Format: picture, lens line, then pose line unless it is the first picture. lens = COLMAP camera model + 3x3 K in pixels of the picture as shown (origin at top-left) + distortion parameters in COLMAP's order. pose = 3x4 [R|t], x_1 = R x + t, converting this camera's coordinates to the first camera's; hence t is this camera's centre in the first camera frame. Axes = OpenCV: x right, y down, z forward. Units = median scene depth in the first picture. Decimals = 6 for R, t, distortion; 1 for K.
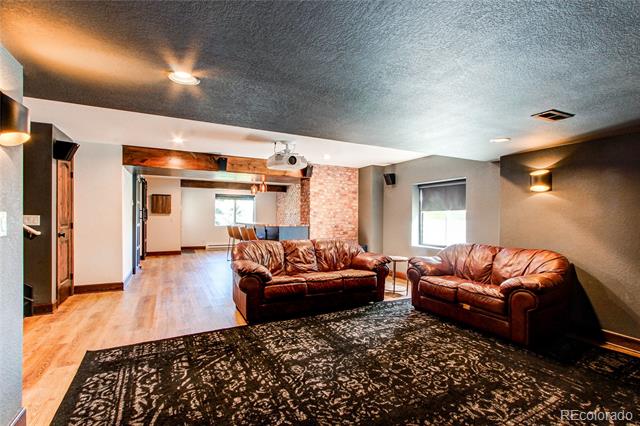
lens RADIAL K [[295.9, 0, 318.3], [0, 295.9, 216.5], [0, 0, 1]] dist [-0.003955, 0.001426]
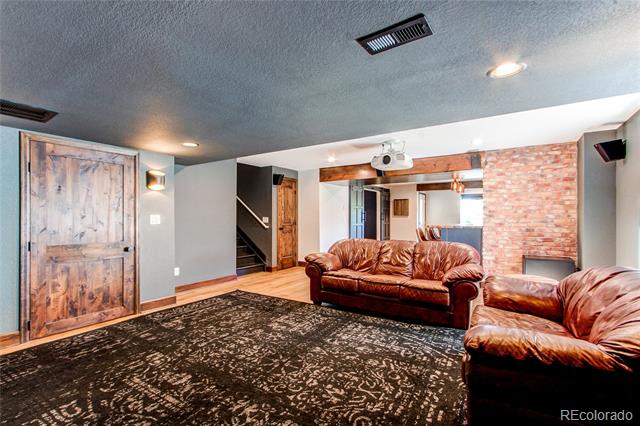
lens RADIAL K [[295.9, 0, 321.5], [0, 295.9, 214.3], [0, 0, 1]] dist [-0.003955, 0.001426]
pose [[0.500331, -0.016274, -0.865681, 1.057765], [0.002136, 0.999844, -0.017561, 0.016383], [0.865832, 0.006937, 0.500288, 0.505169]]
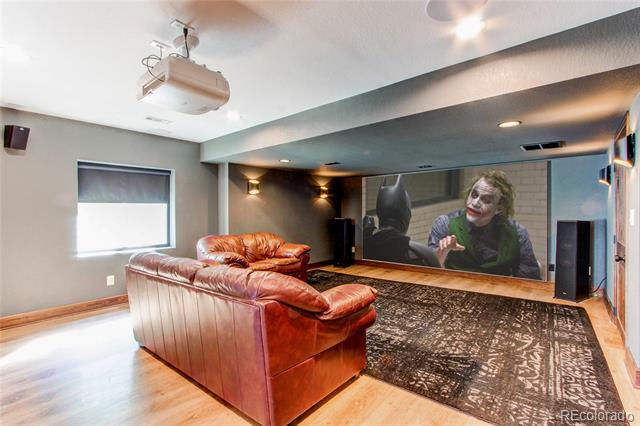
lens RADIAL K [[295.9, 0, 318.7], [0, 295.9, 212.7], [0, 0, 1]] dist [-0.003955, 0.001426]
pose [[-0.386677, -0.006609, 0.922192, -0.988721], [-0.000558, 0.999976, 0.006932, -0.000440], [-0.922215, 0.002166, -0.386671, 1.648114]]
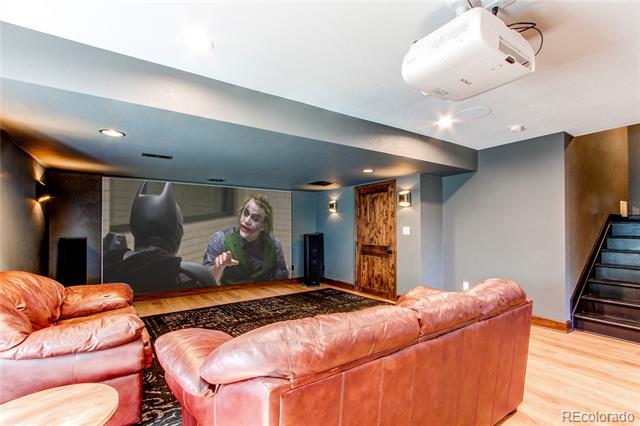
lens RADIAL K [[295.9, 0, 320.2], [0, 295.9, 232.9], [0, 0, 1]] dist [-0.003955, 0.001426]
pose [[-0.991474, -0.006738, -0.130133, 0.156469], [-0.007529, 0.999956, 0.005586, 0.021543], [0.130089, 0.006518, -0.991481, 2.167328]]
